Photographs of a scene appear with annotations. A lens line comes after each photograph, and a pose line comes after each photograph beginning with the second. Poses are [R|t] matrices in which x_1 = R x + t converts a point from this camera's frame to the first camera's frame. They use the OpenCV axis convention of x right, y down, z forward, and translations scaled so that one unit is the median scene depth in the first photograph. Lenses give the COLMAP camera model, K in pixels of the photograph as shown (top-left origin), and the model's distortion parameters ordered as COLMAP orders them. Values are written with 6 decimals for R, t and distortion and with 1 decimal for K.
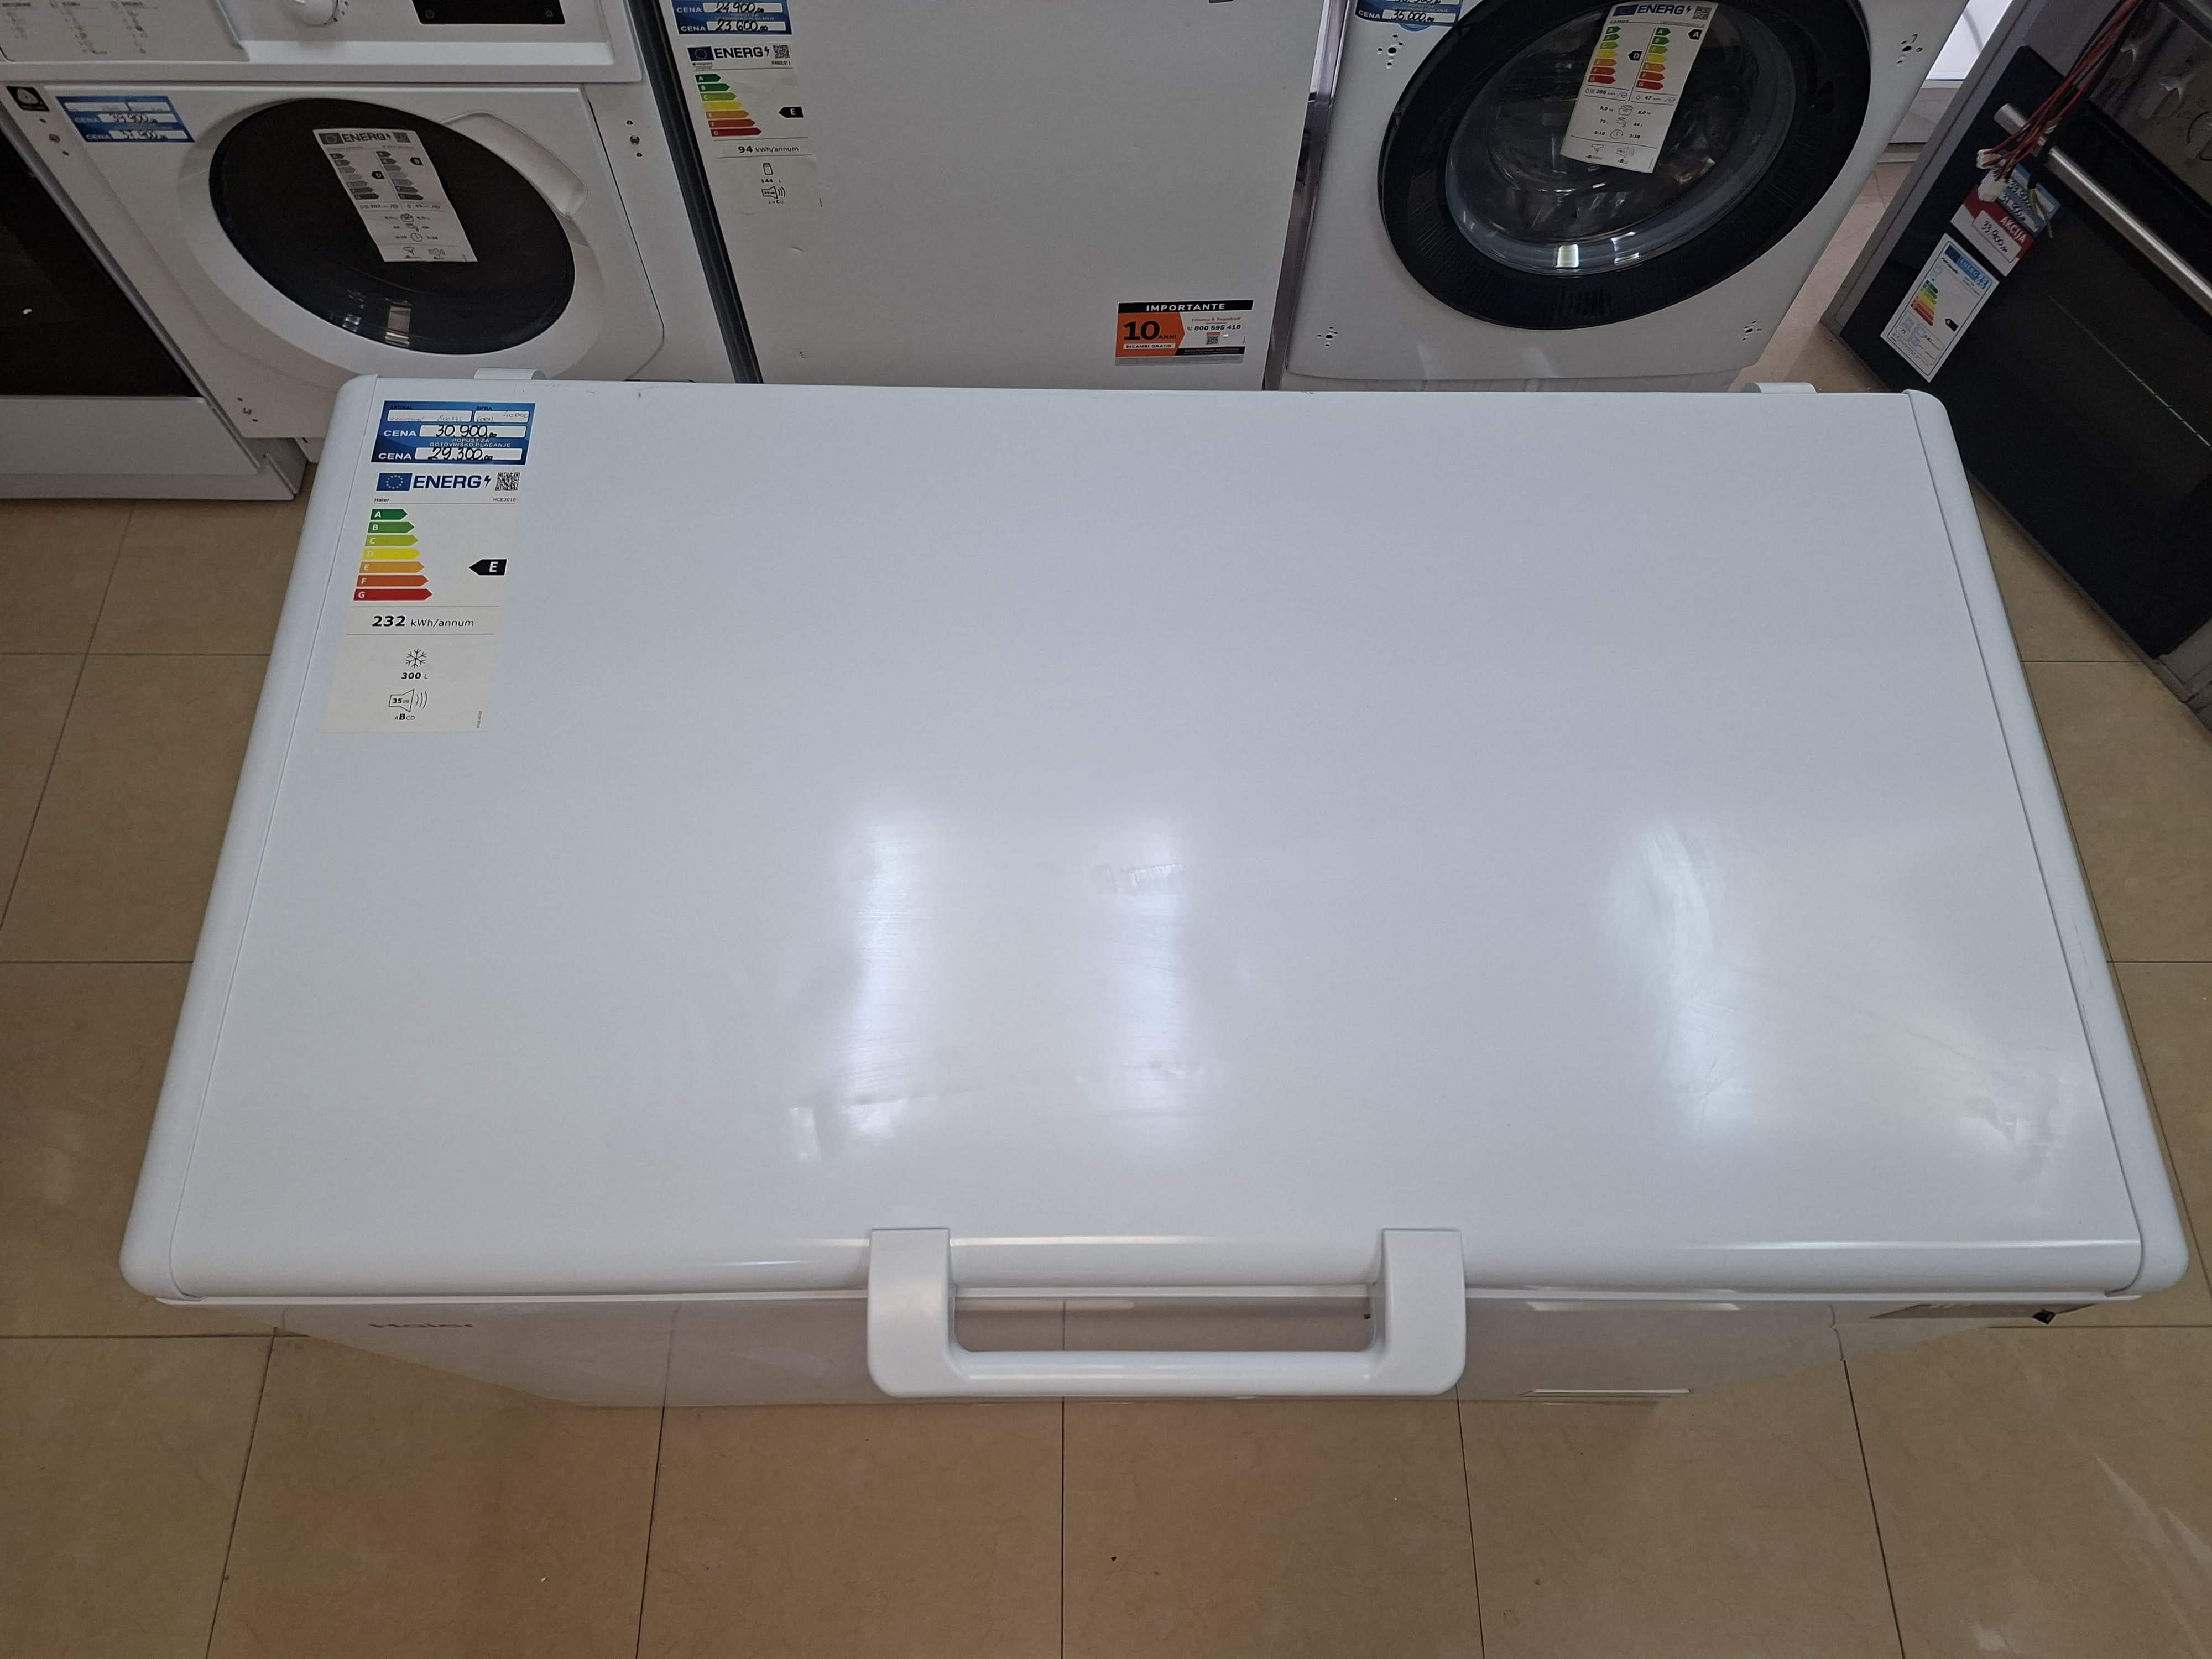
lens RADIAL K [[1523.6, 0, 1111.4], [0, 1523.6, 819.1], [0, 0, 1]] dist [-0.000420, 0.000392]
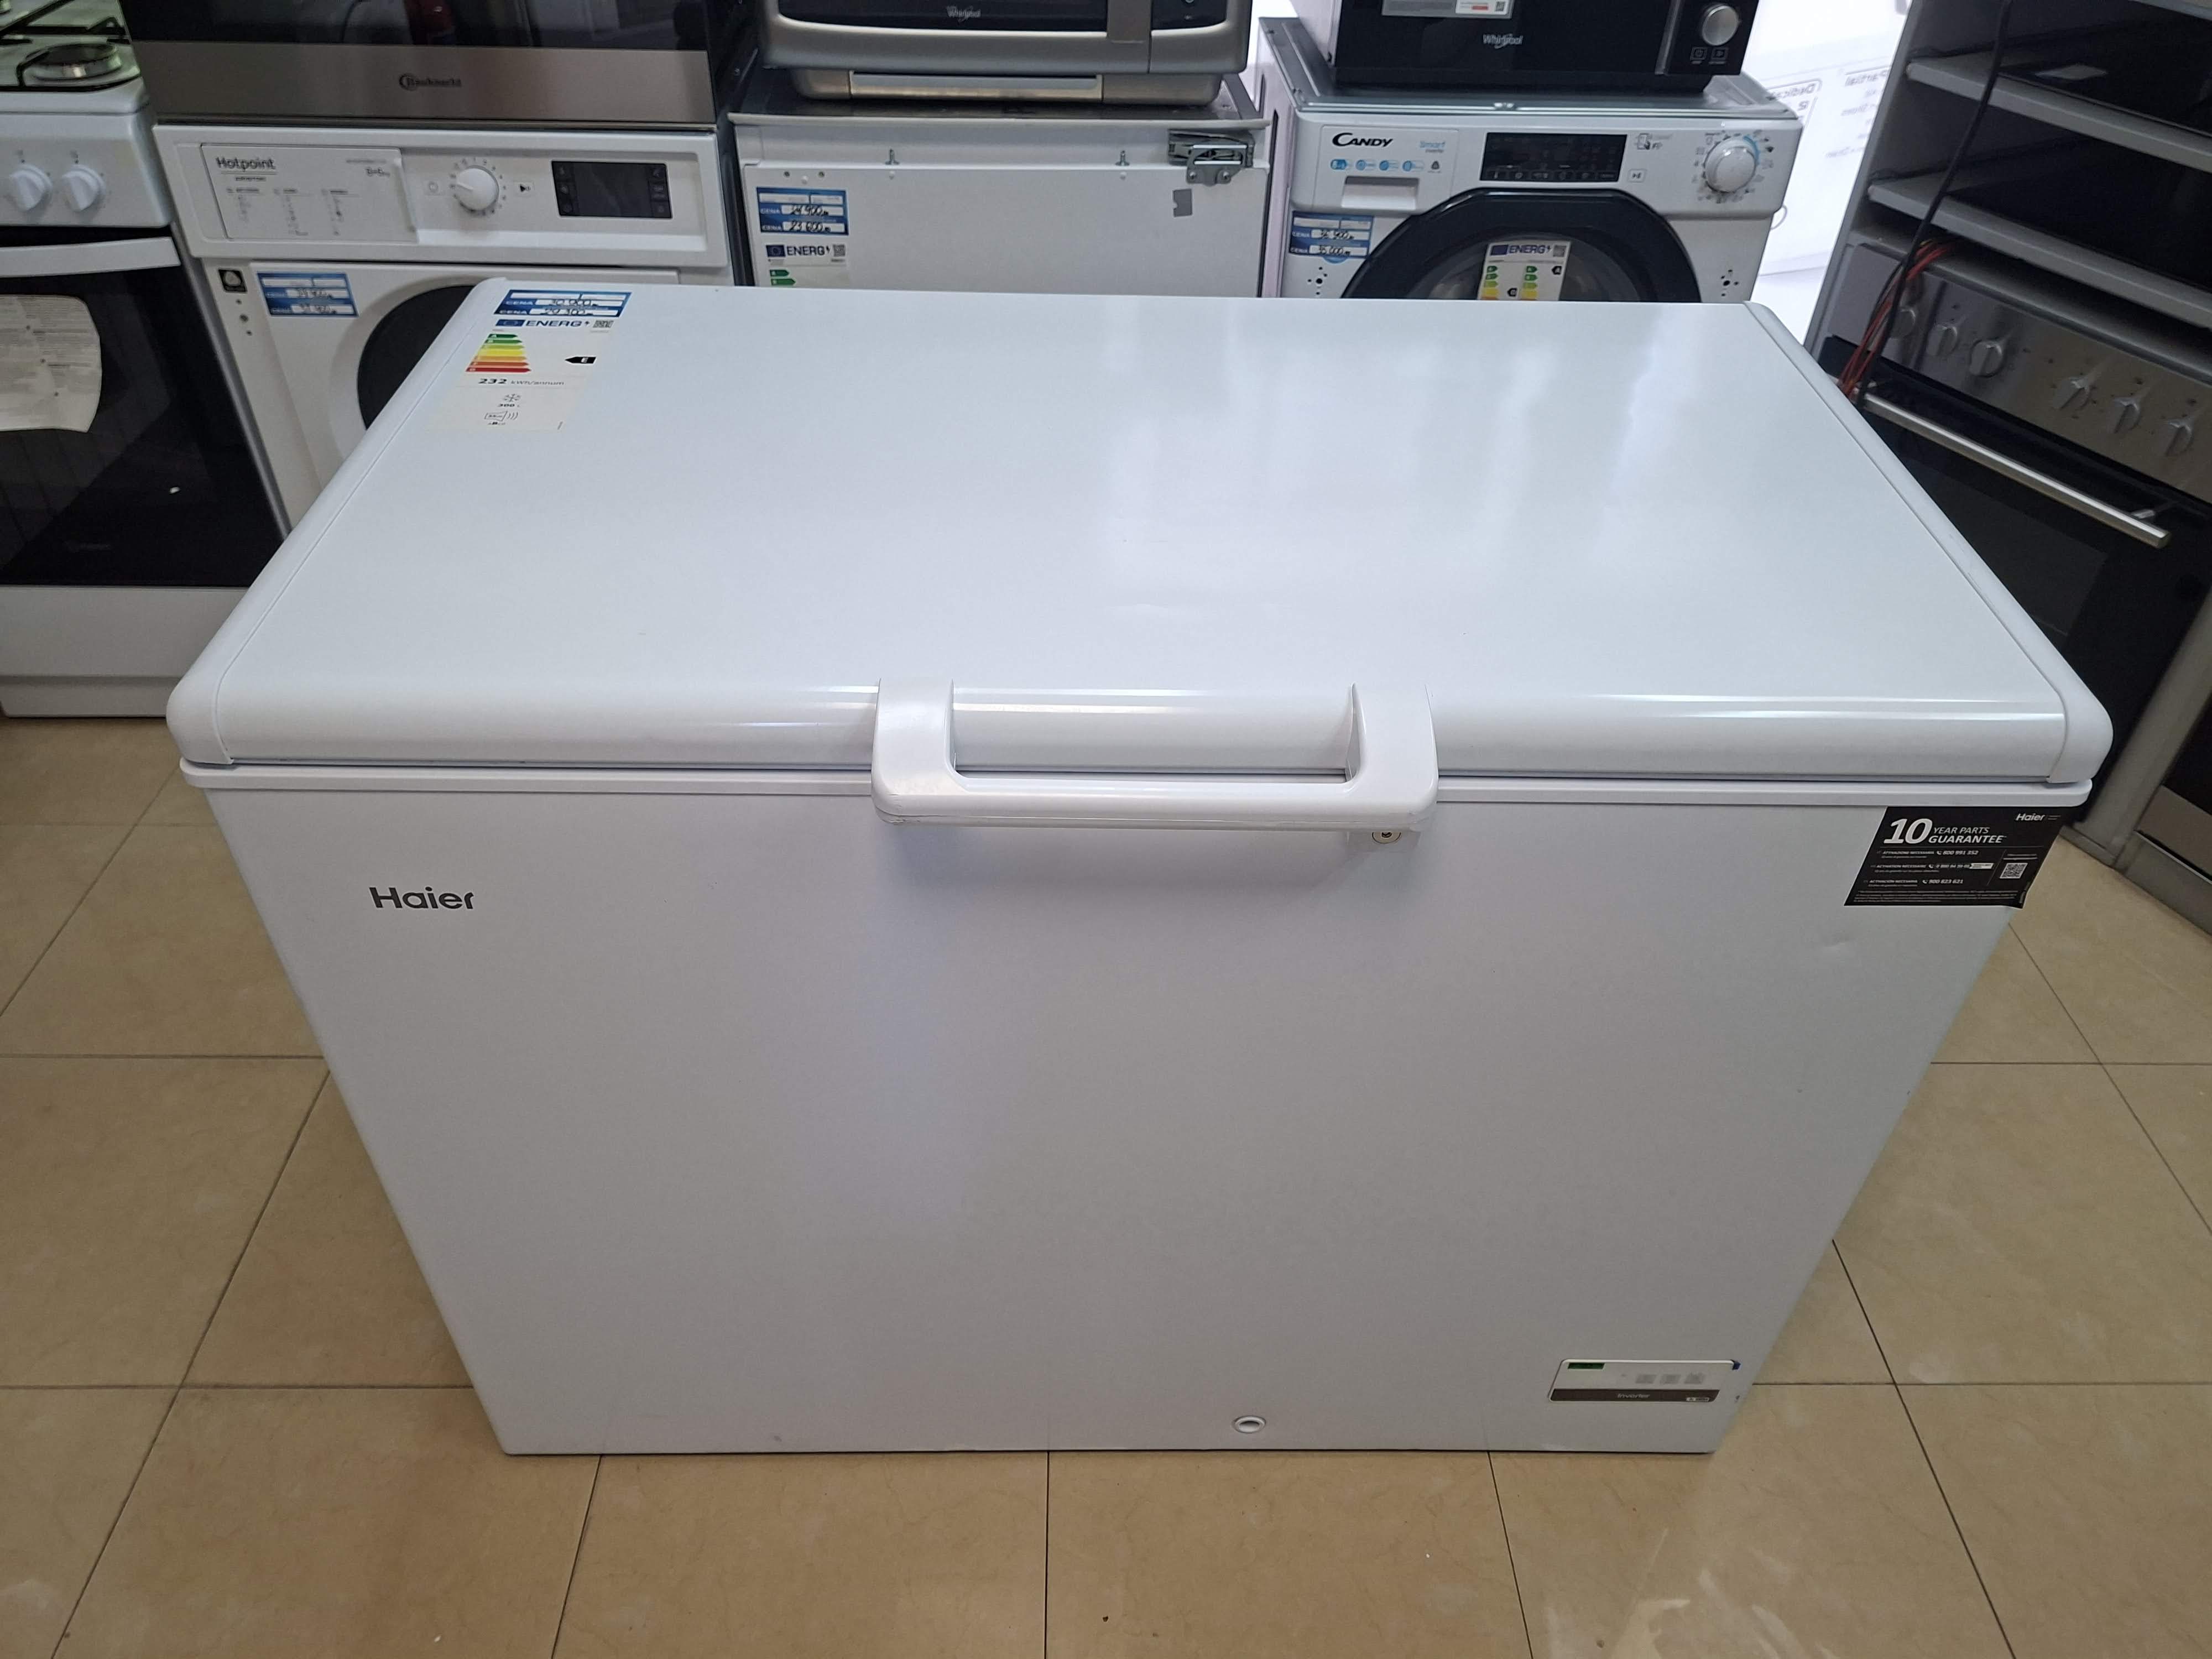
lens RADIAL K [[1488.2, 0, 1103.4], [0, 1488.2, 810.8], [0, 0, 1]] dist [0.041441, -0.039092]
pose [[0.999977, -0.002356, 0.006357, -0.004569], [0.004725, 0.914630, -0.404265, 0.432123], [-0.004862, 0.404285, 0.914620, 0.042678]]
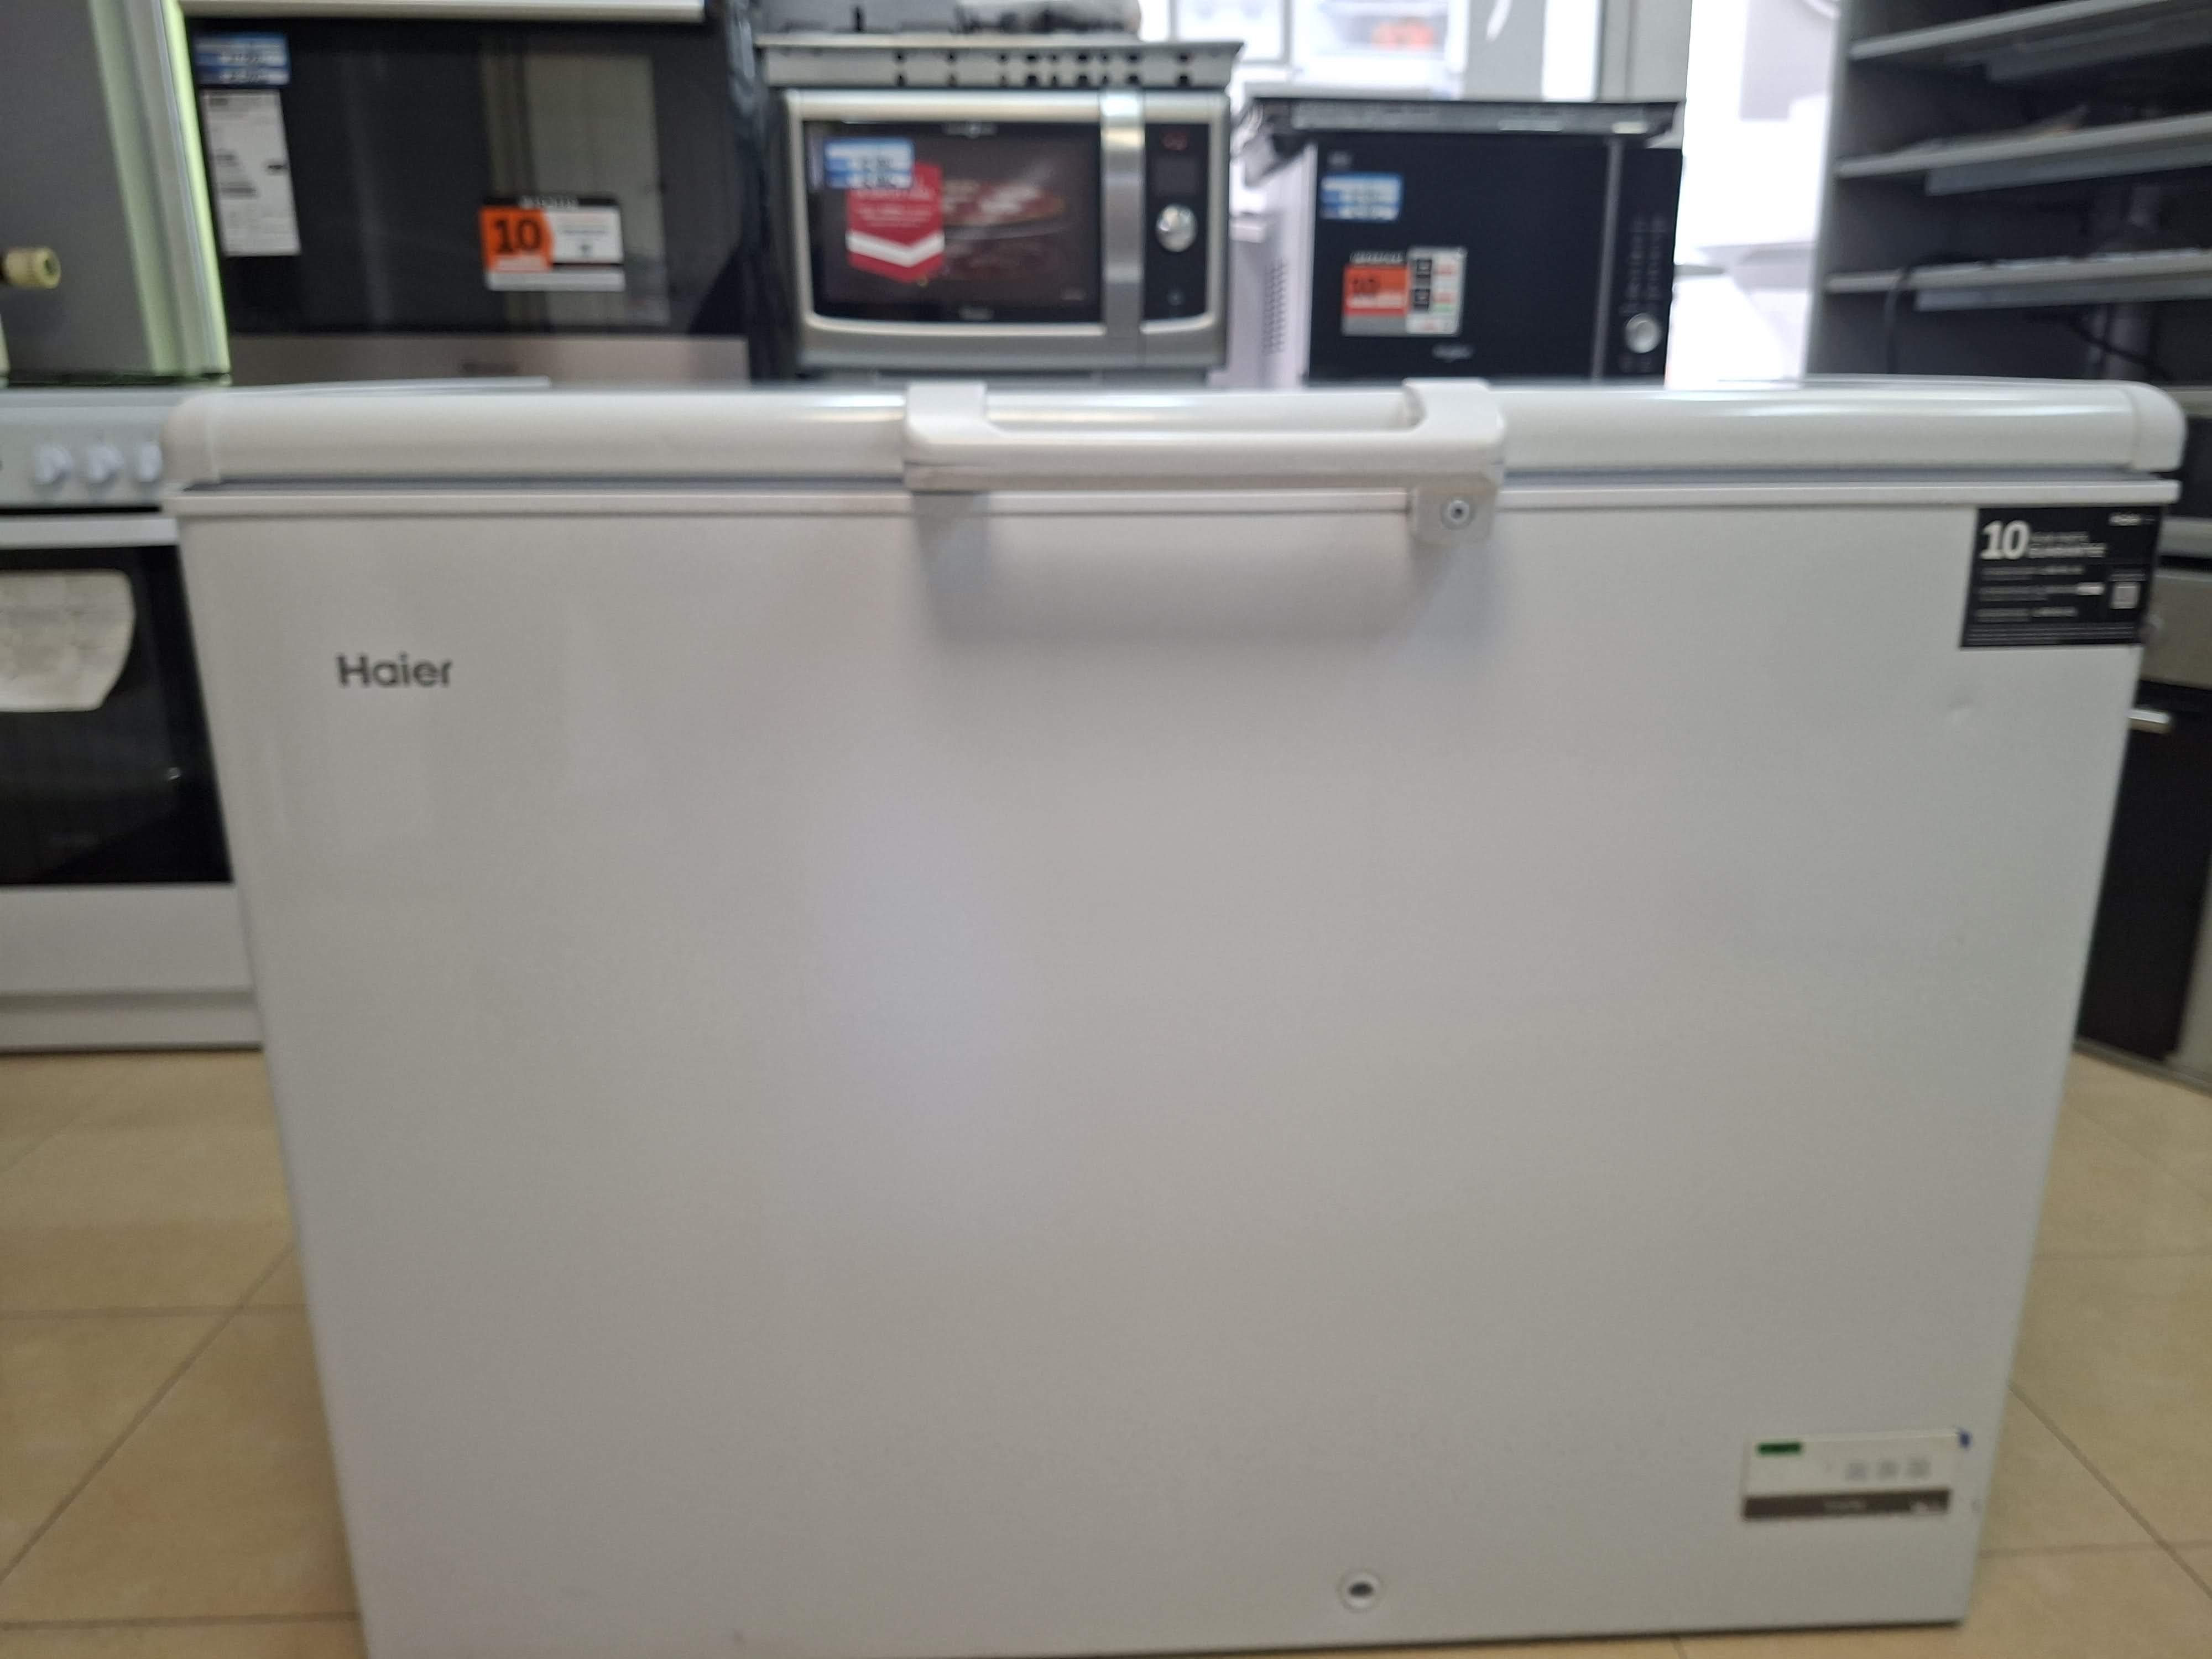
lens RADIAL K [[1523.6, 0, 1111.4], [0, 1523.6, 819.1], [0, 0, 1]] dist [-0.000420, 0.000392]
pose [[0.999260, -0.029405, 0.024804, -0.031165], [0.038160, 0.676132, -0.735791, 0.678942], [0.004865, 0.736193, 0.676754, 0.284221]]
